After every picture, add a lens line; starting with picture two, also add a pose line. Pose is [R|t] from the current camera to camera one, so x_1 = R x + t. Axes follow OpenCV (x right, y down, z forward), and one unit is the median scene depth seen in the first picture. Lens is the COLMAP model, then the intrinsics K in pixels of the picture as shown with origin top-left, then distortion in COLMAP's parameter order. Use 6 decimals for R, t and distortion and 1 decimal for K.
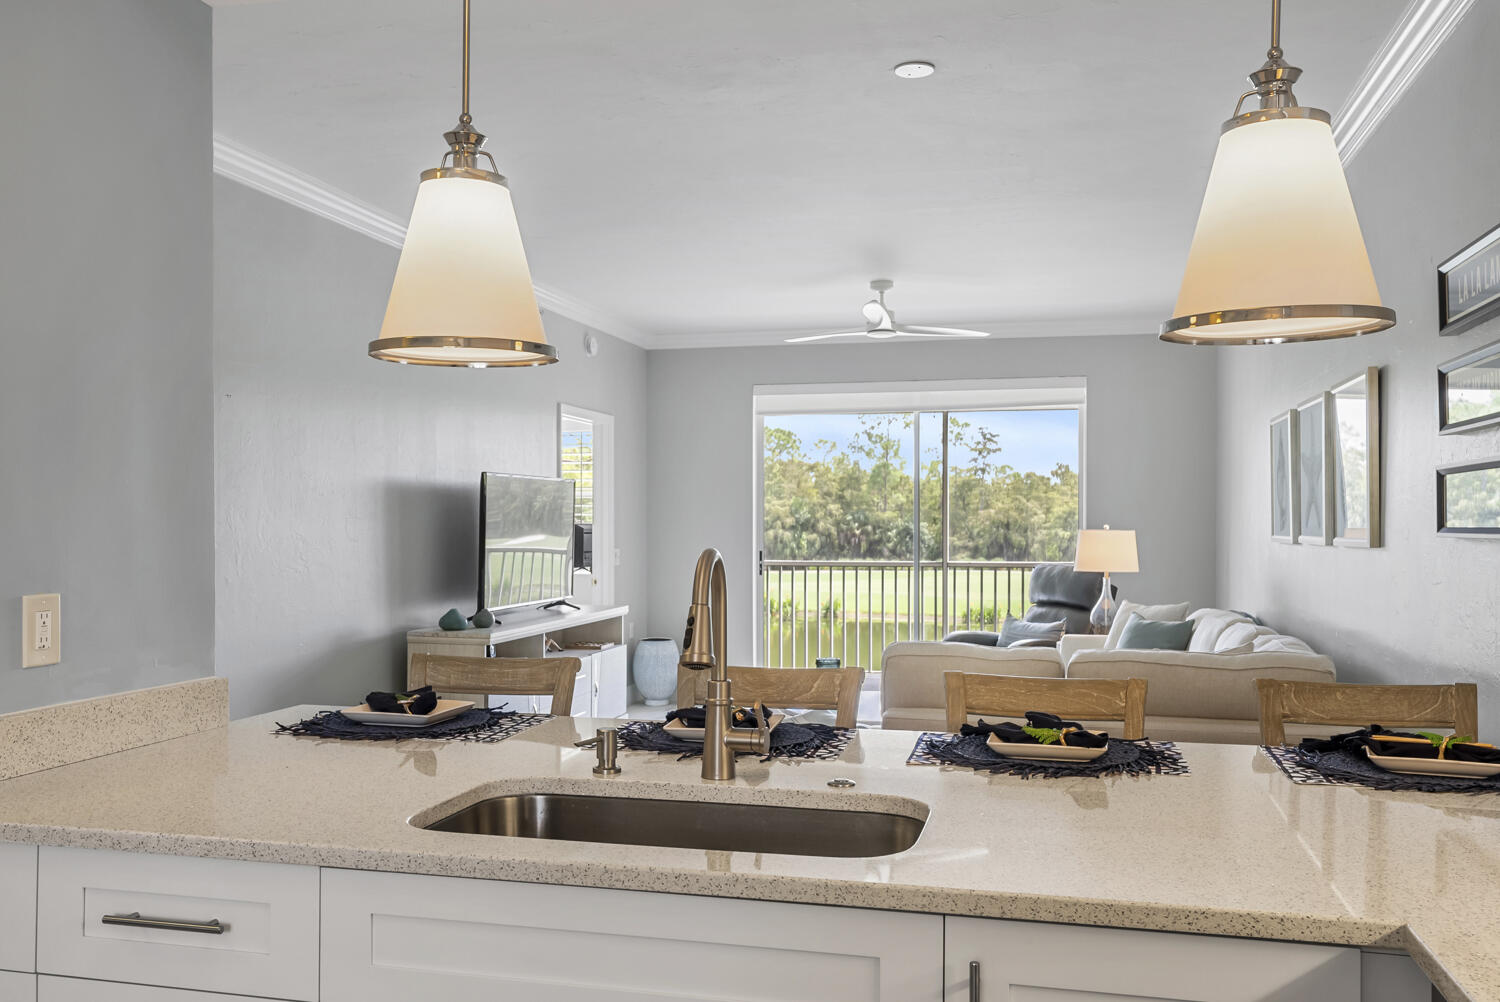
lens RADIAL K [[1260.4, 0, 752.4], [0, 1260.4, 500.8], [0, 0, 1]] dist [0.063892, 0.001025]
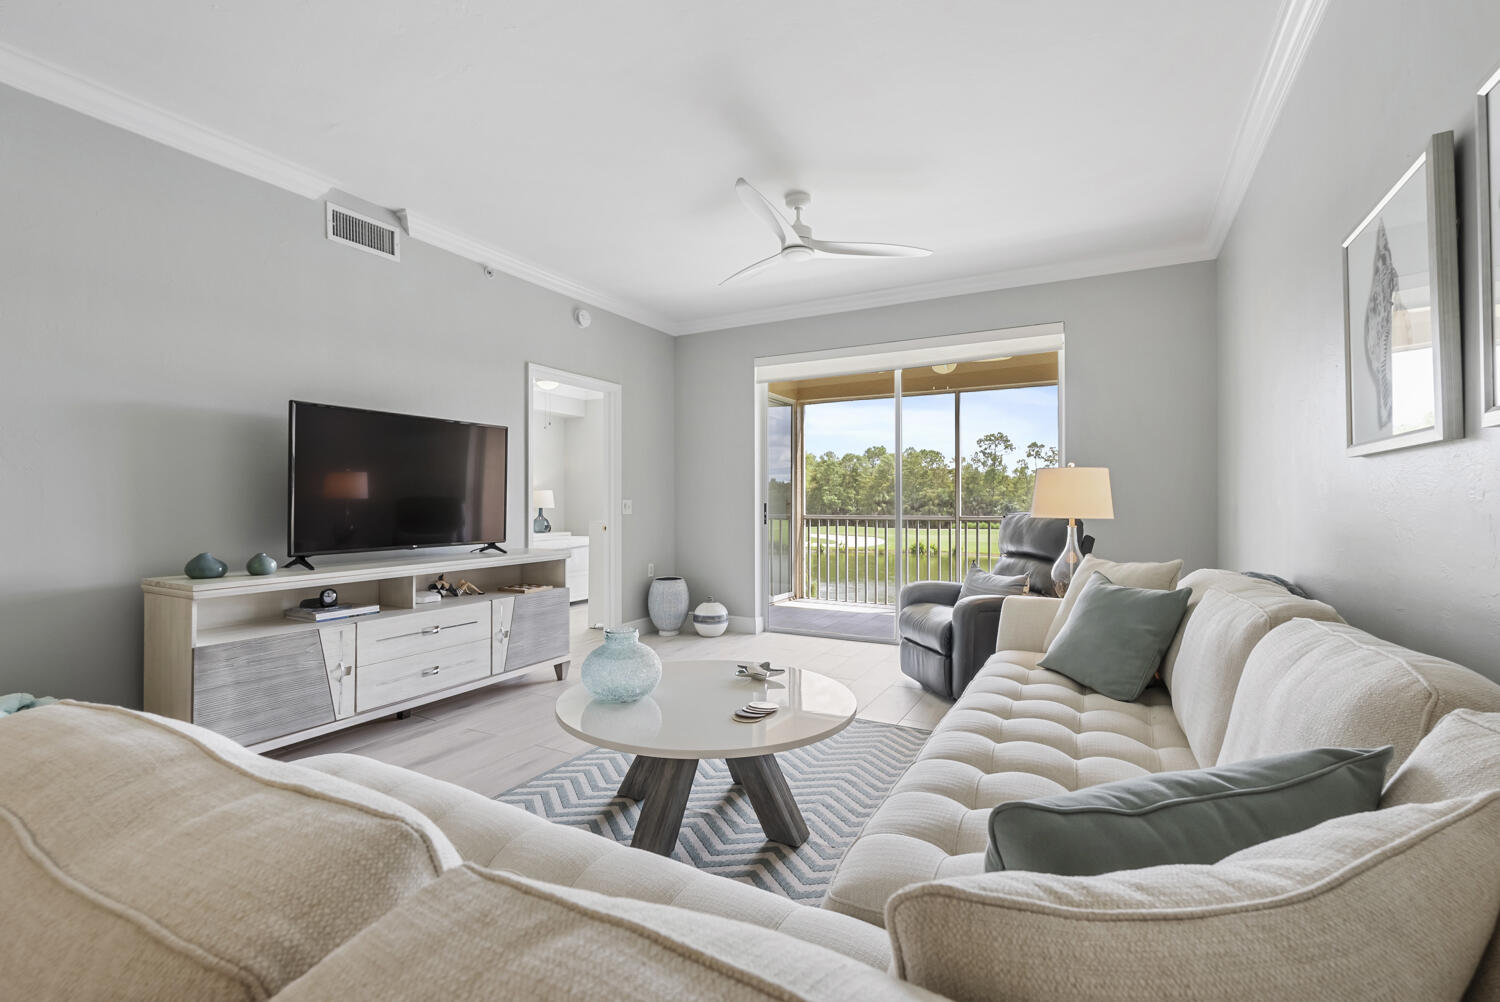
lens RADIAL K [[667.5, 0, 745.0], [0, 667.5, 477.7], [0, 0, 1]] dist [-0.003140, 0.000739]
pose [[0.968057, -0.009005, -0.250569, 0.163003], [0.004025, 0.999784, -0.020381, 0.033263], [0.250699, 0.018721, 0.967884, 0.468638]]
